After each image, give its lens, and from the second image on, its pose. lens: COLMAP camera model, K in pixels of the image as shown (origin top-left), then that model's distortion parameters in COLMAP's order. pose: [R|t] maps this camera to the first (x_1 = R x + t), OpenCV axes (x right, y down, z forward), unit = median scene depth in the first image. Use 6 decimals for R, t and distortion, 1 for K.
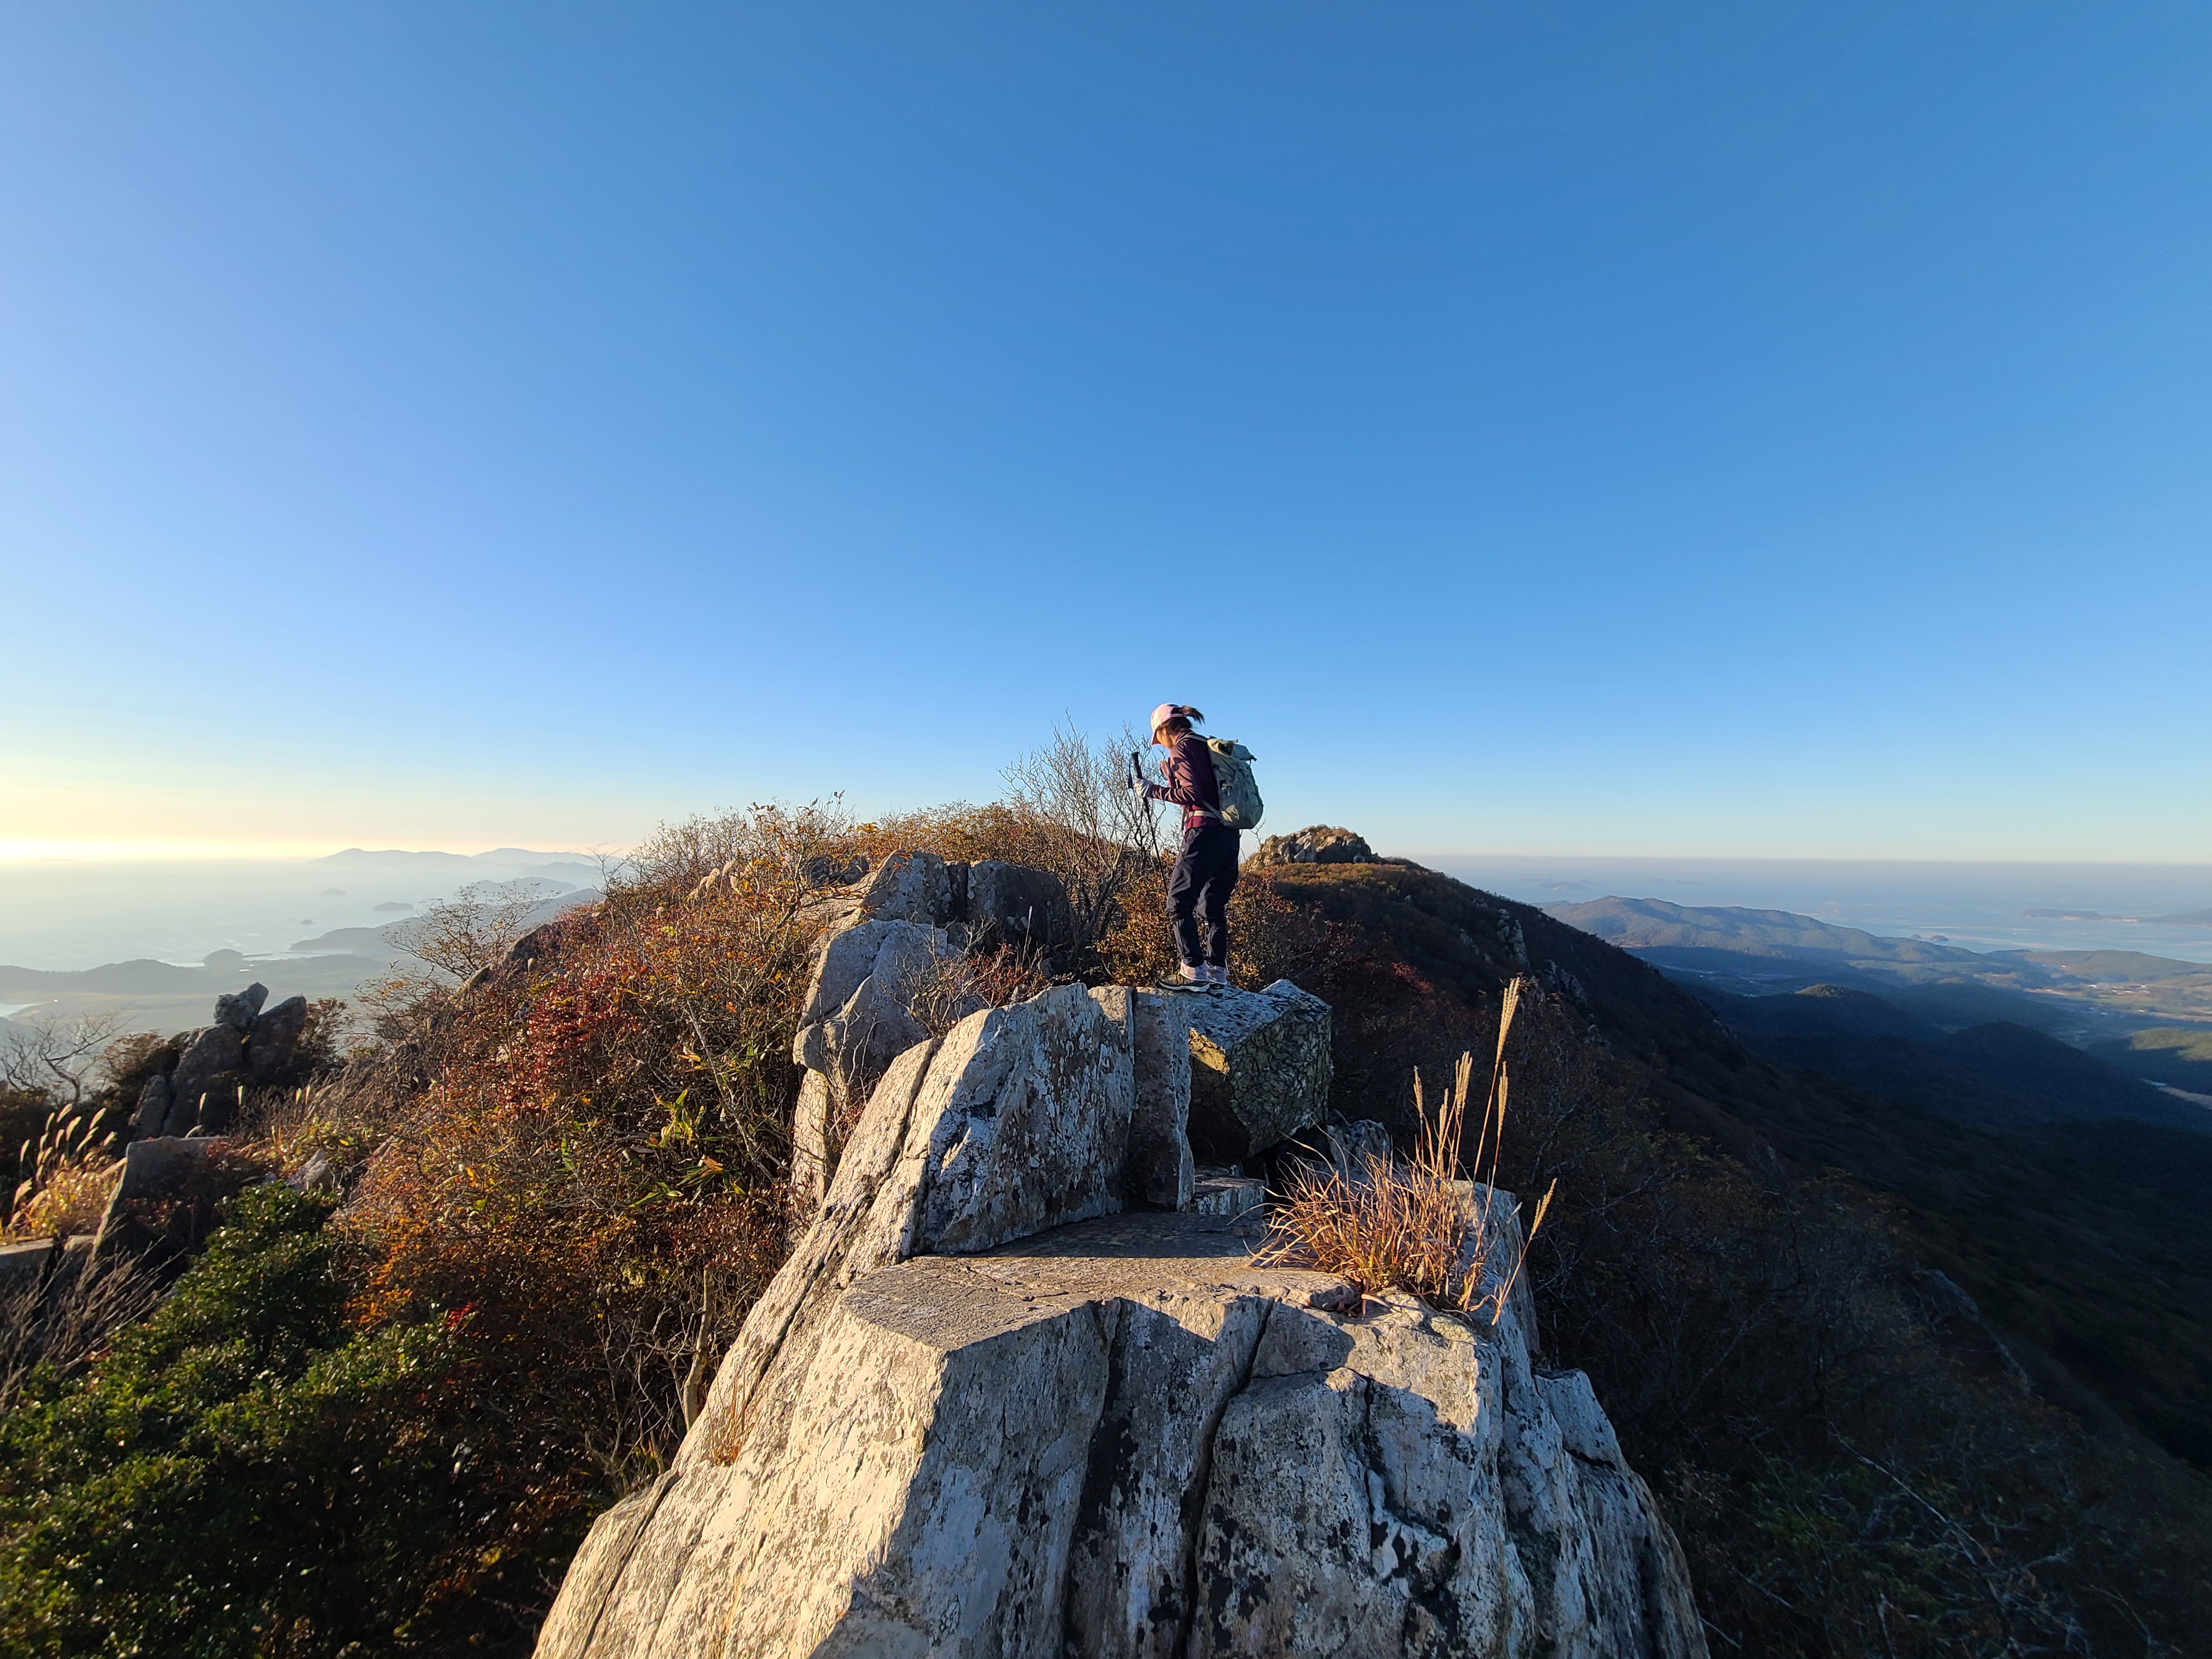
lens RADIAL K [[889.1, 0, 1104.1], [0, 889.1, 831.6], [0, 0, 1]] dist [0.001282, 0.000109]
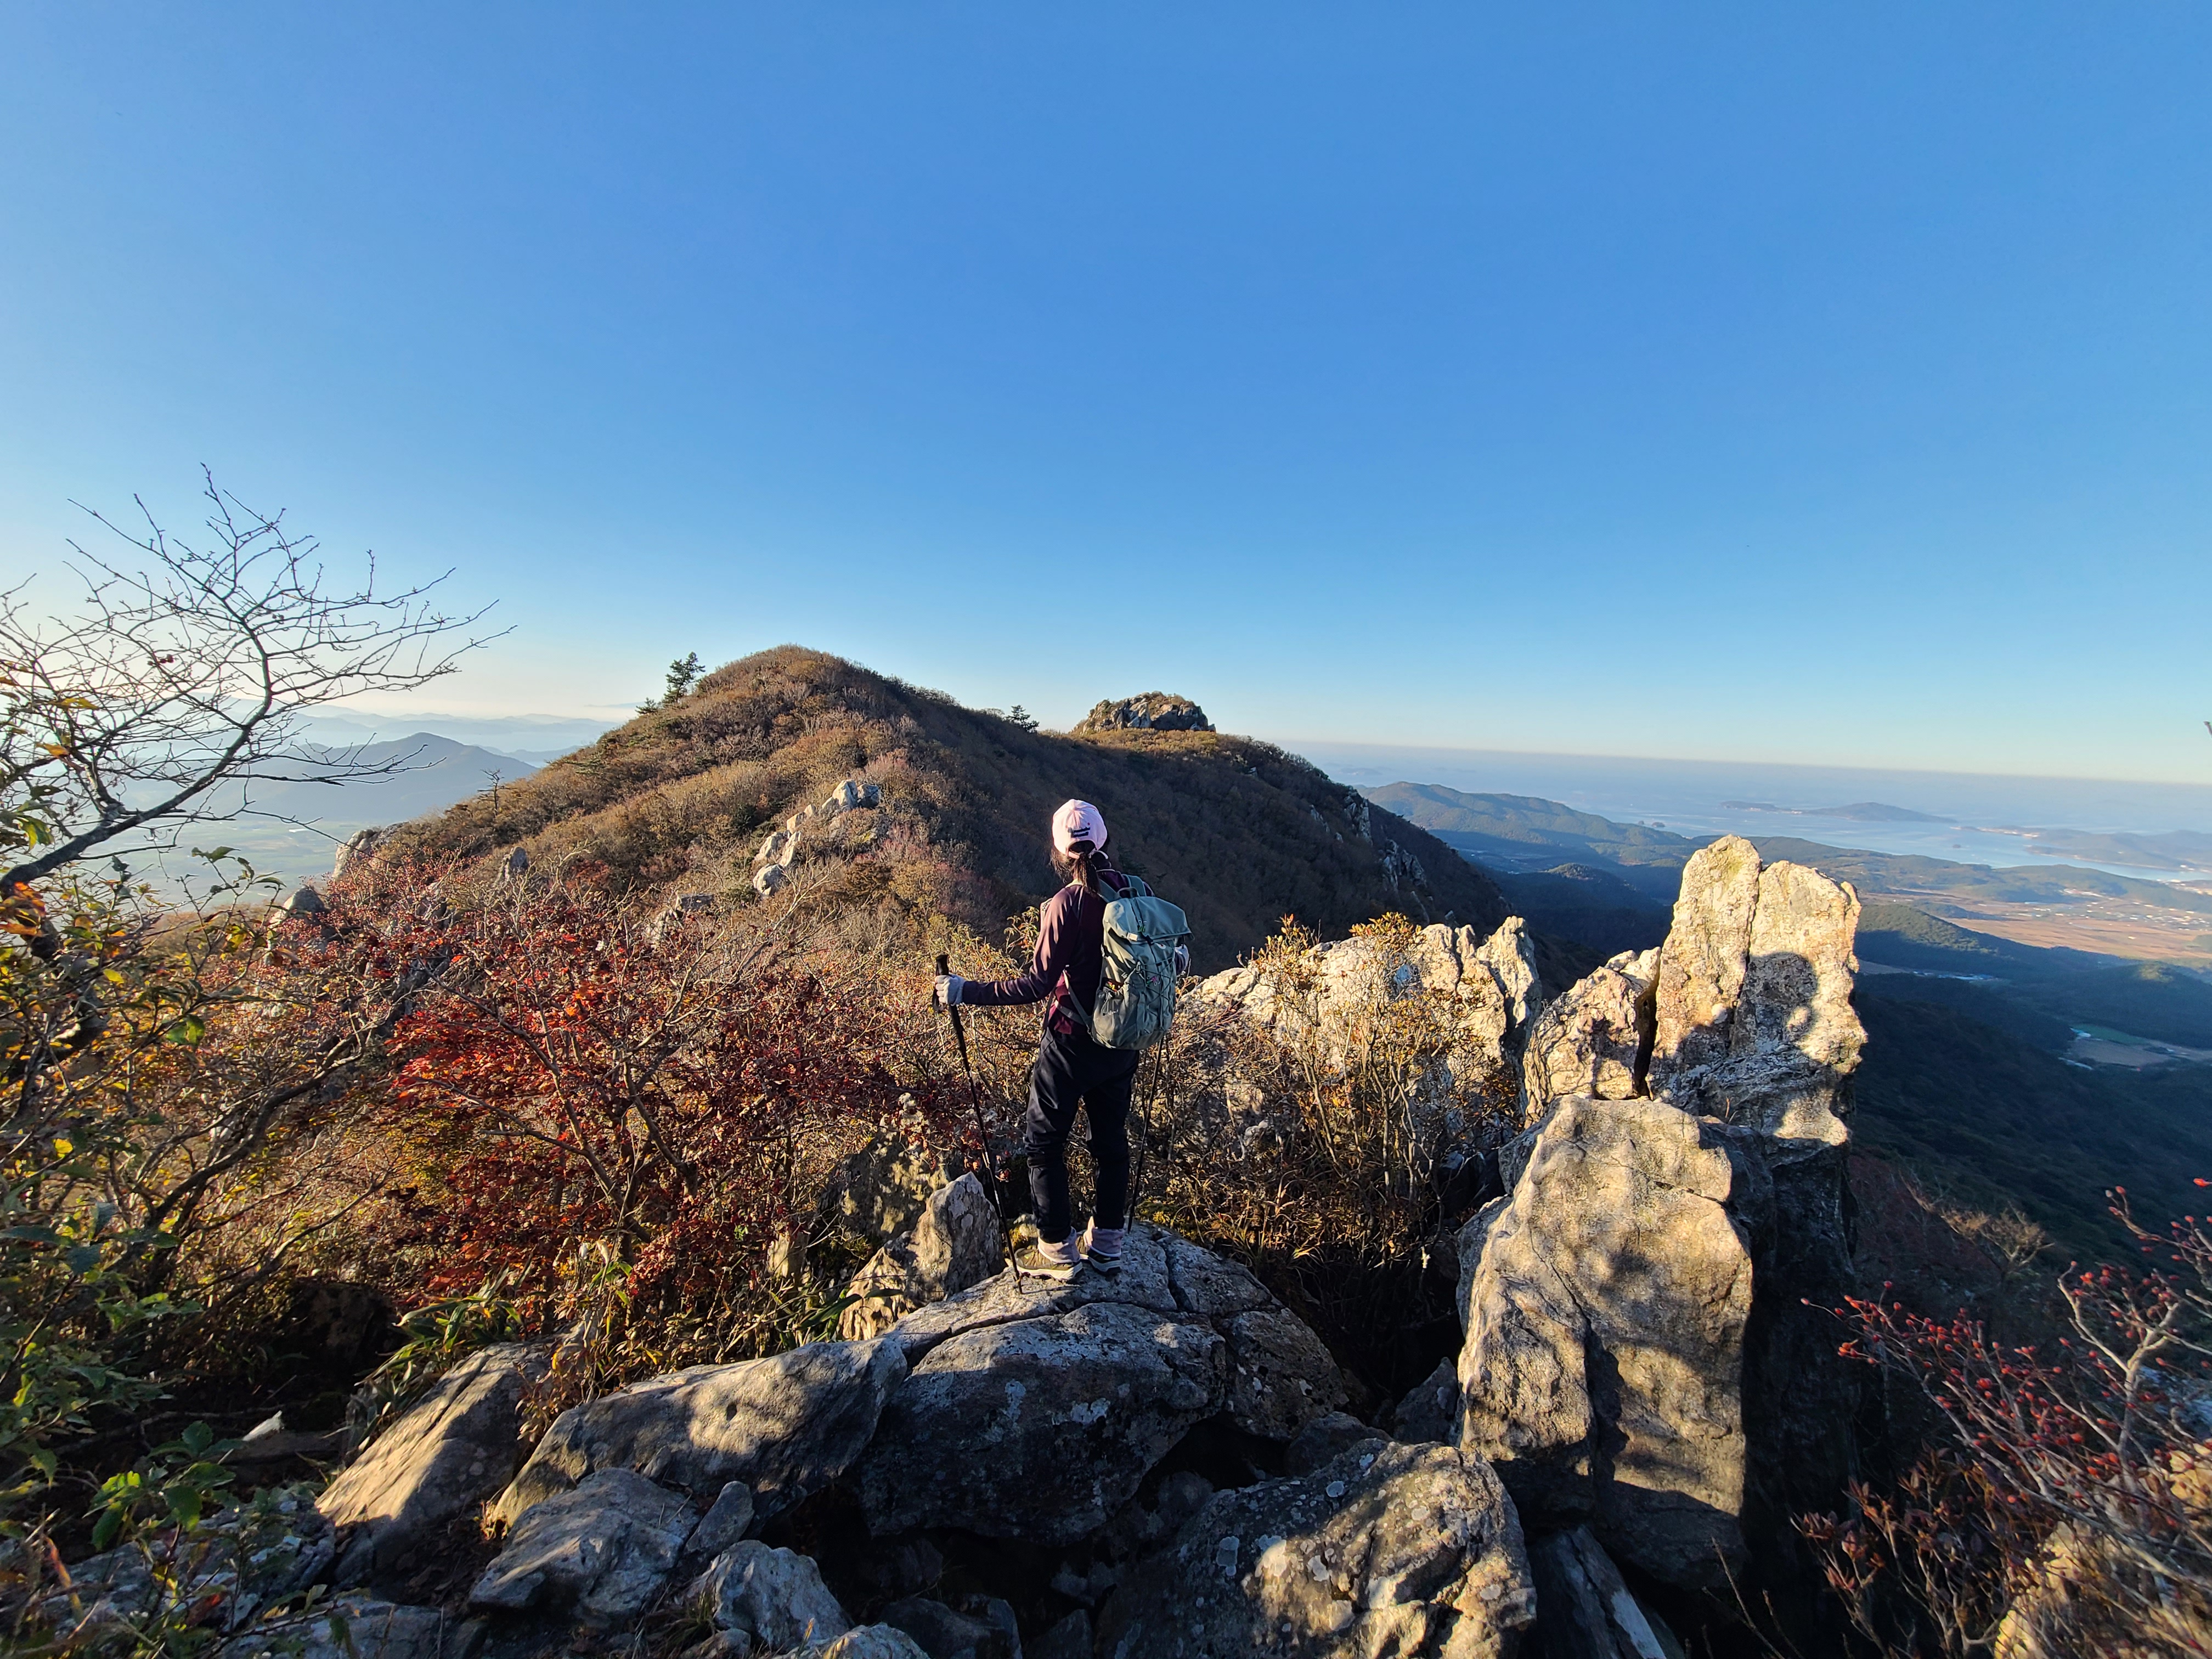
lens RADIAL K [[889.1, 0, 1103.4], [0, 889.1, 829.9], [0, 0, 1]] dist [0.001282, 0.000109]
pose [[0.980390, 0.014892, 0.196505, 0.011504], [-0.041834, 0.990141, 0.133679, 0.013813], [-0.192577, -0.139278, 0.971347, 0.098714]]
